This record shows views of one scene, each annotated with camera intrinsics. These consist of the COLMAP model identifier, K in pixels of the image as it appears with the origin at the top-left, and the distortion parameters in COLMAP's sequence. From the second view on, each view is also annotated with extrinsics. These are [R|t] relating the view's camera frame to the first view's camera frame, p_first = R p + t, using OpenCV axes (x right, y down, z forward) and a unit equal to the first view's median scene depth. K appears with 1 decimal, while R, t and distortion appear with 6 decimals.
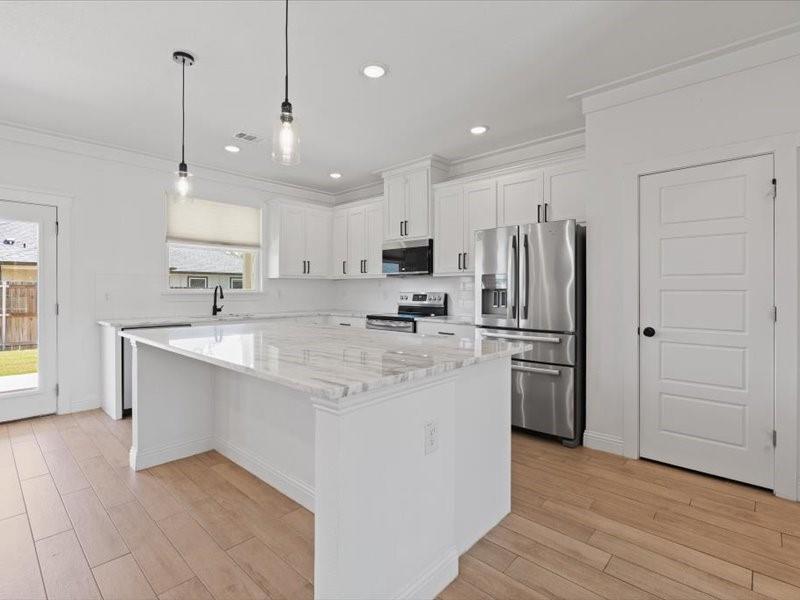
lens RADIAL K [[394.2, 0, 400.3], [0, 394.2, 289.4], [0, 0, 1]] dist [-0.000282, 0.000137]
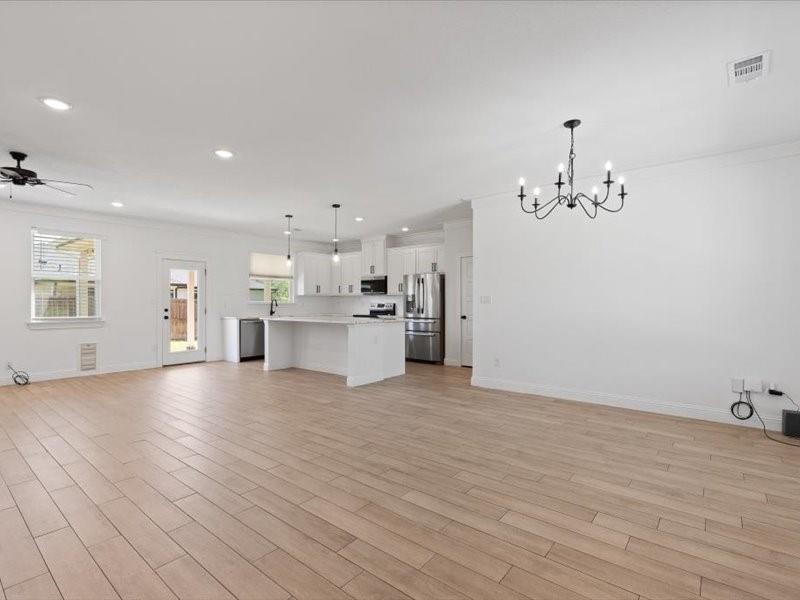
lens RADIAL K [[401.3, 0, 401.3], [0, 401.3, 304.4], [0, 0, 1]] dist [-0.002013, 0.000188]
pose [[0.998197, -0.002478, 0.059980, 0.031484], [0.002133, 0.999981, 0.005818, 0.003385], [-0.059993, -0.005679, 0.998183, -0.962153]]
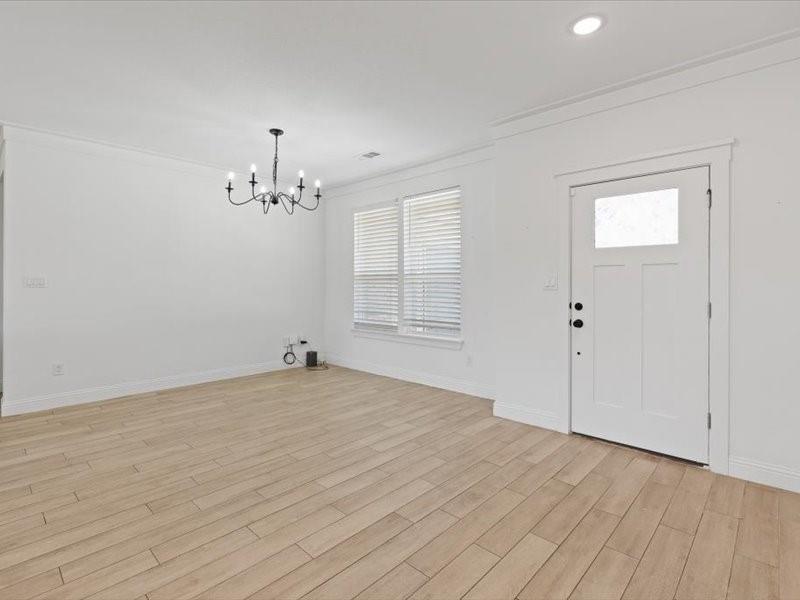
lens RADIAL K [[406.4, 0, 397.3], [0, 406.4, 288.1], [0, 0, 1]] dist [-0.002073, 0.000037]
pose [[0.011072, -0.009834, 0.999890, -0.459503], [0.001330, 0.999951, 0.009820, 0.001384], [-0.999938, 0.001221, 0.011084, -0.525246]]
